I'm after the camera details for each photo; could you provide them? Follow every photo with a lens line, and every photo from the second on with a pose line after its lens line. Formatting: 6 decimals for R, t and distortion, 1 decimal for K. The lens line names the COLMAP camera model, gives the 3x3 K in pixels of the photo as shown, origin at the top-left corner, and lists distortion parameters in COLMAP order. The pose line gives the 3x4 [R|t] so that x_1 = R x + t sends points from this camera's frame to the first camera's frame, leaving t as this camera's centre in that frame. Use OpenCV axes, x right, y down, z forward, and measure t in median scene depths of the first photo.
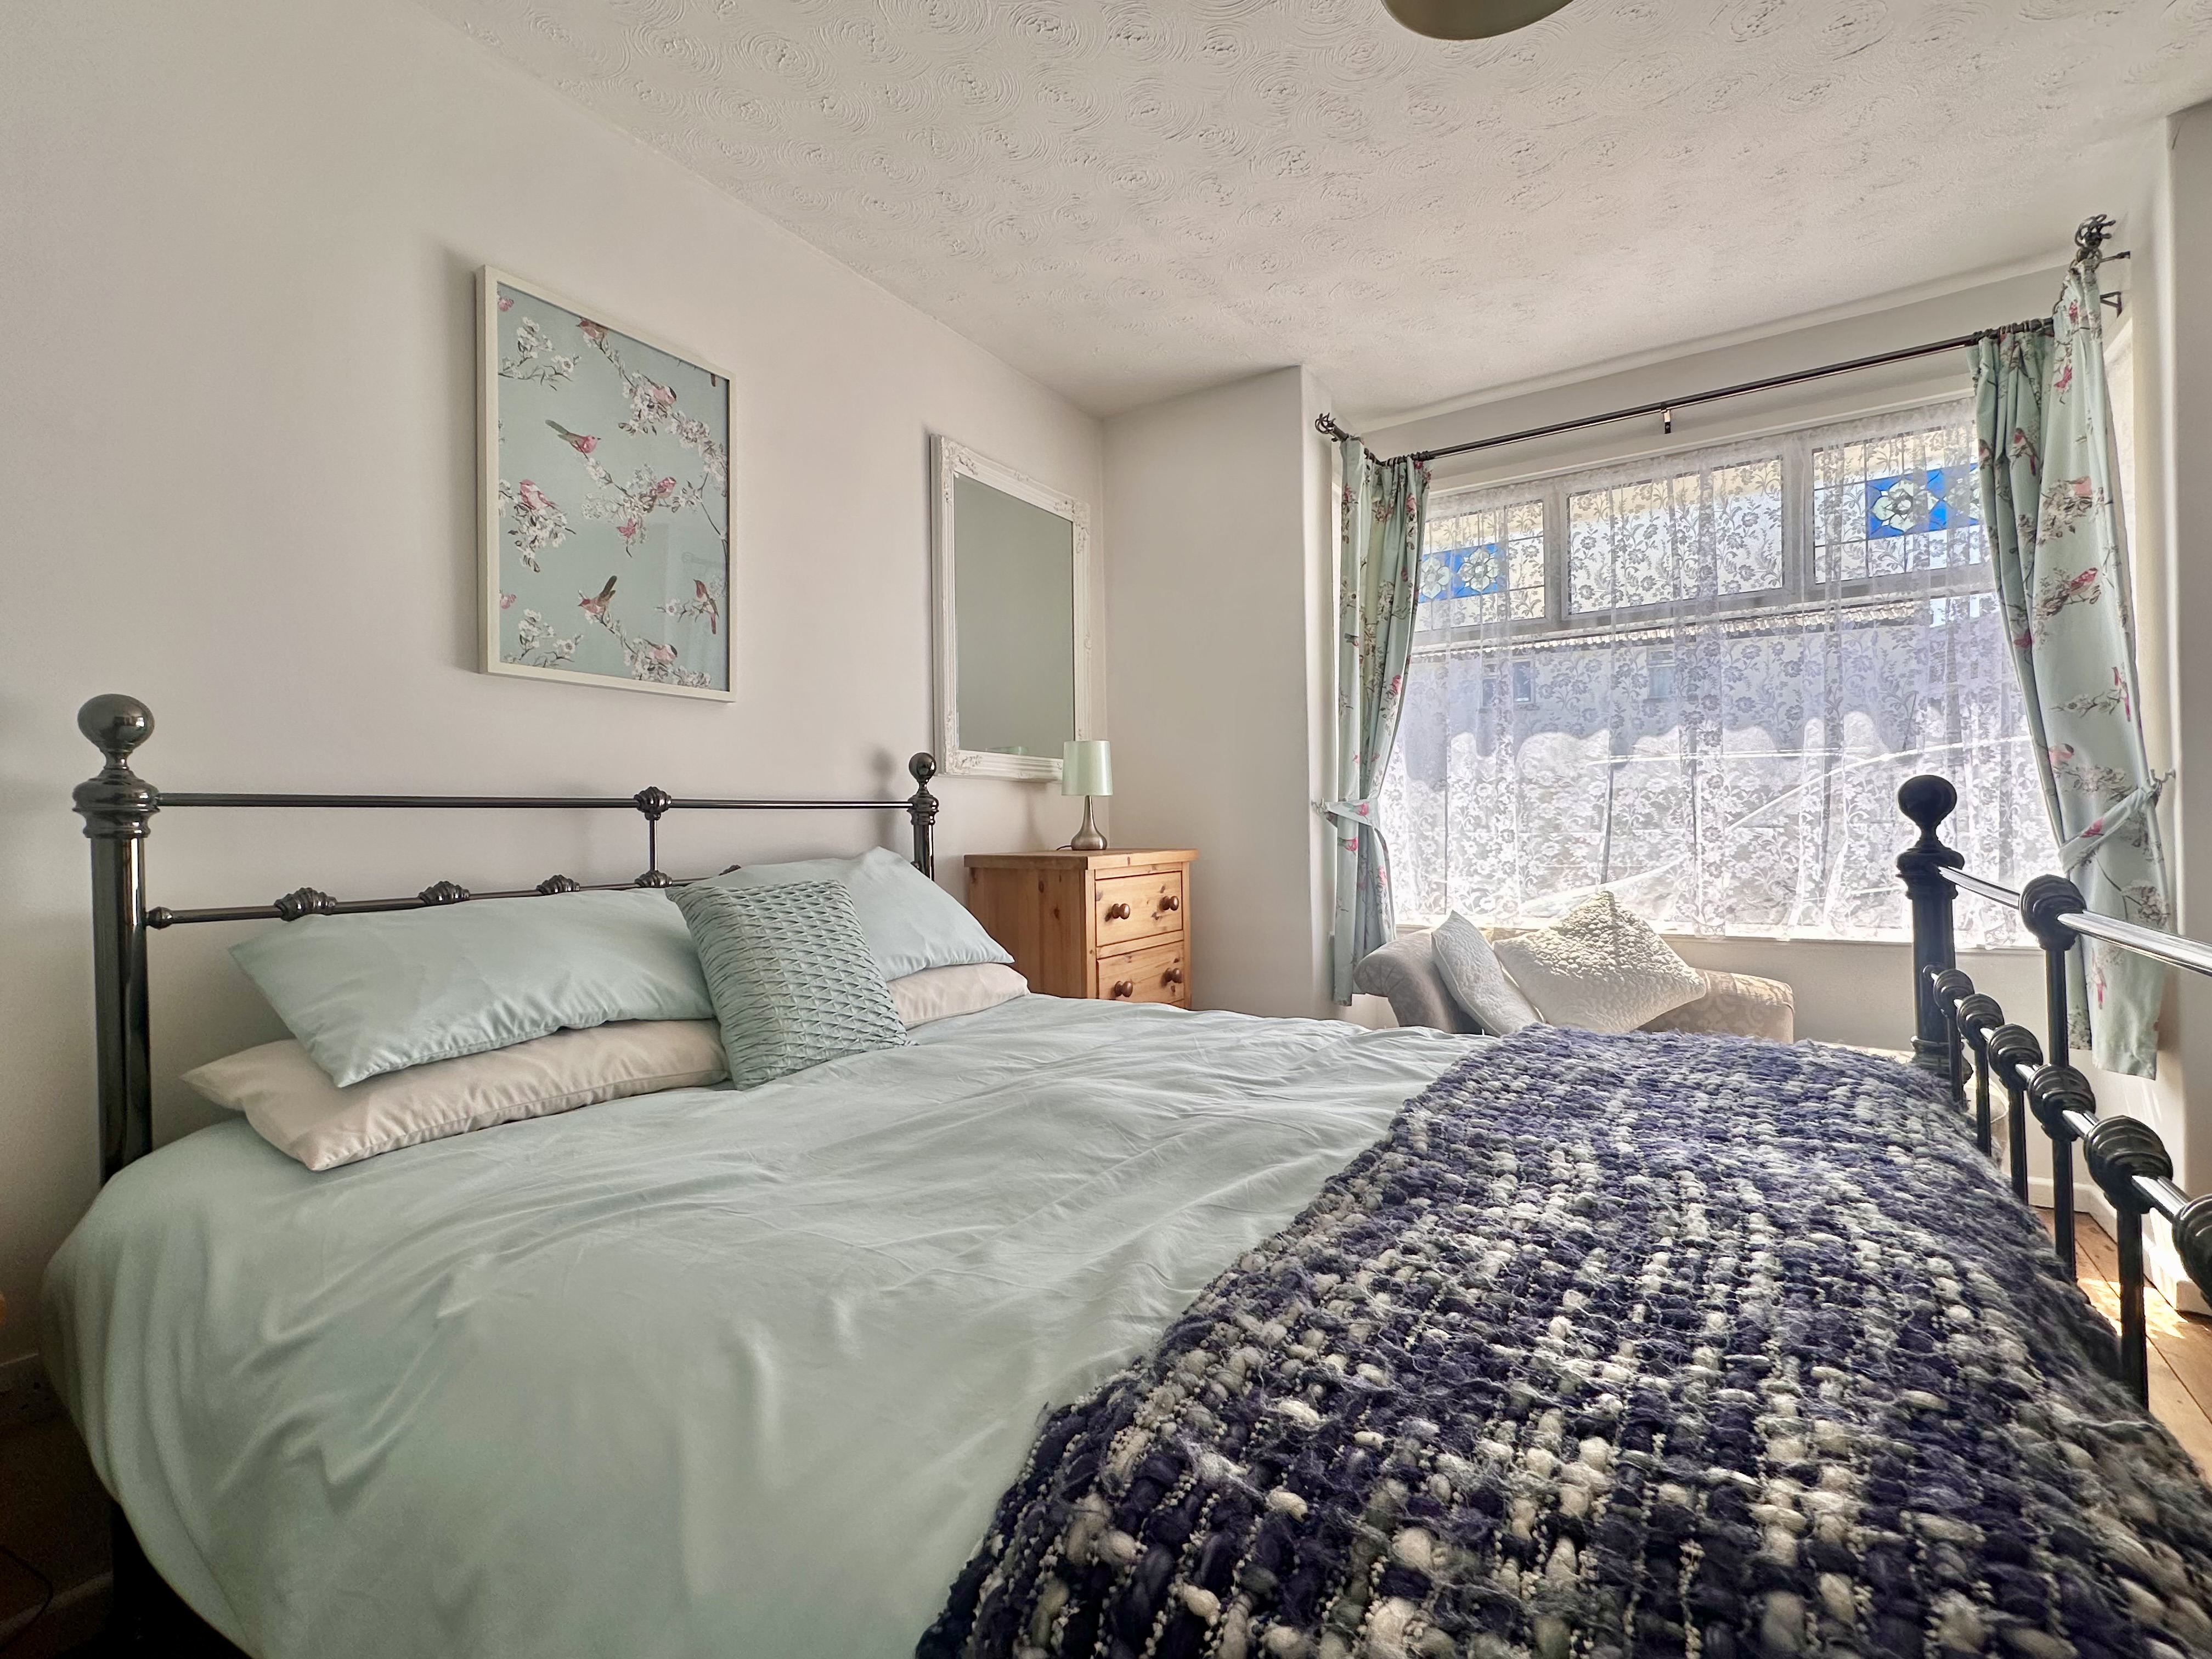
lens RADIAL K [[1013.8, 0, 1109.1], [0, 1013.8, 831.8], [0, 0, 1]] dist [-0.000504, 0.000449]
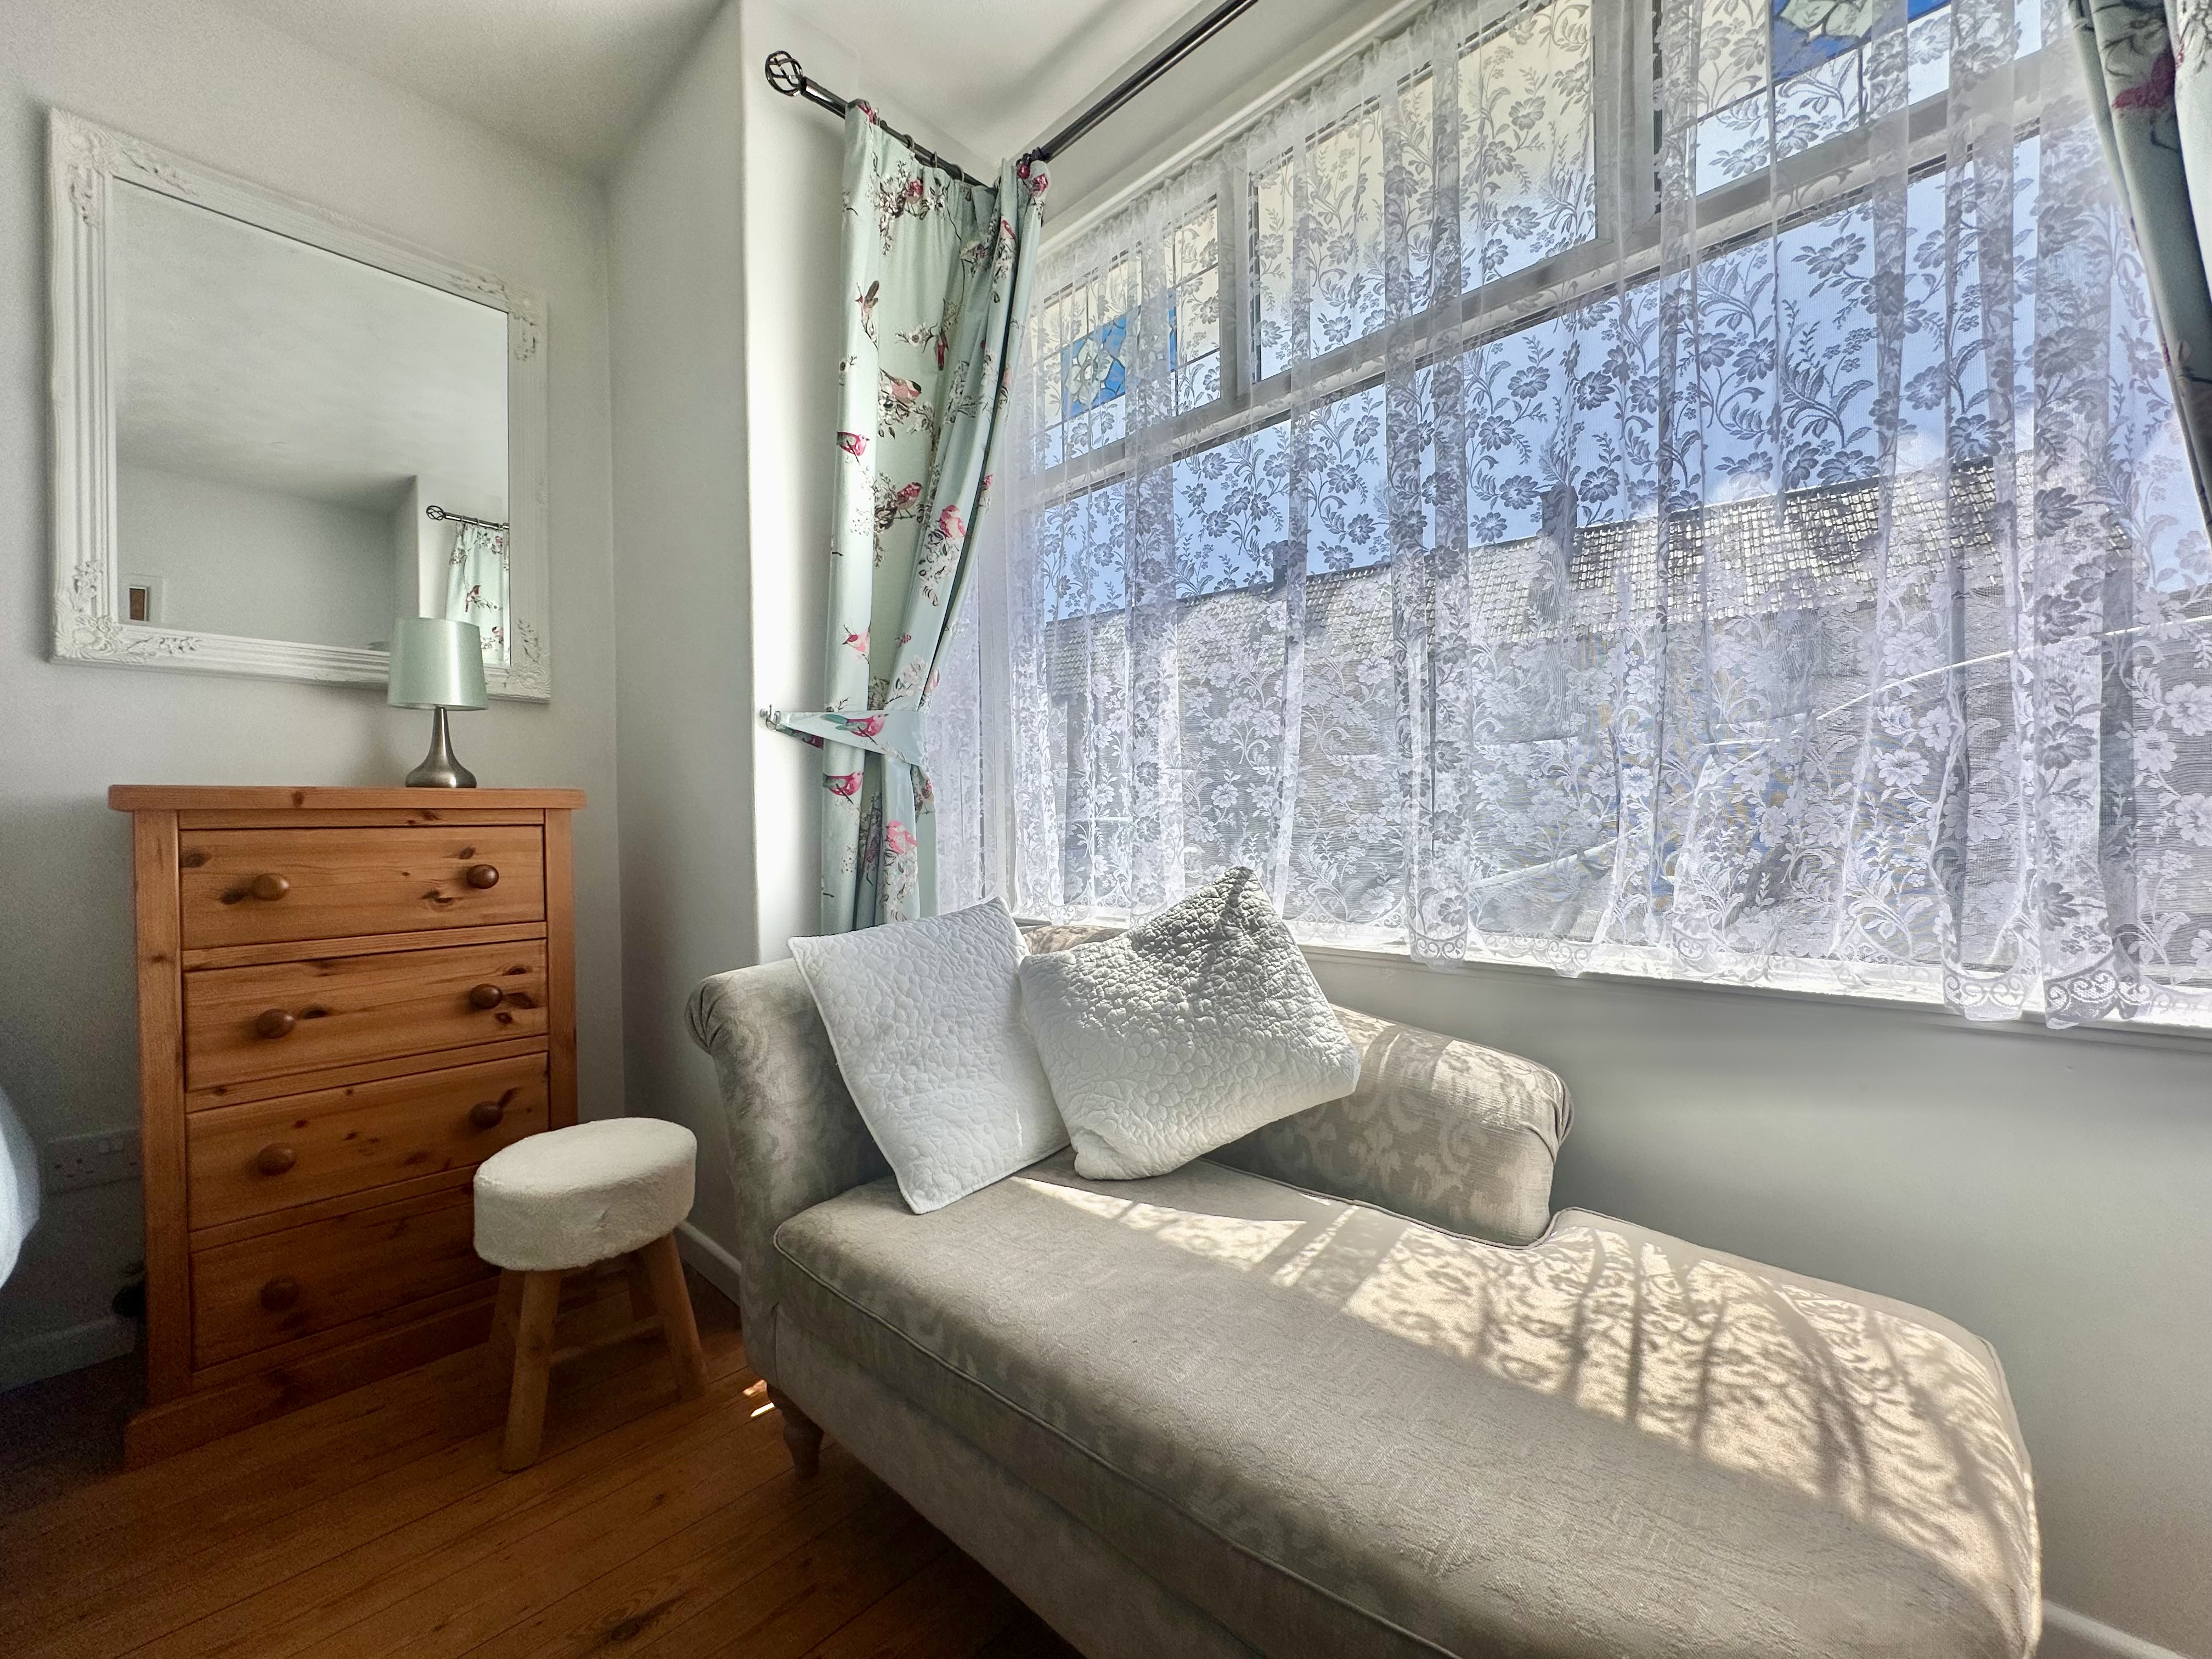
lens RADIAL K [[893.4, 0, 1103.6], [0, 893.4, 826.9], [0, 0, 1]] dist [-0.000478, -0.000532]
pose [[0.983239, 0.005091, -0.182249, 0.522878], [-0.005318, 0.999986, -0.000753, 0.039713], [0.182243, 0.001709, 0.983252, 0.550678]]
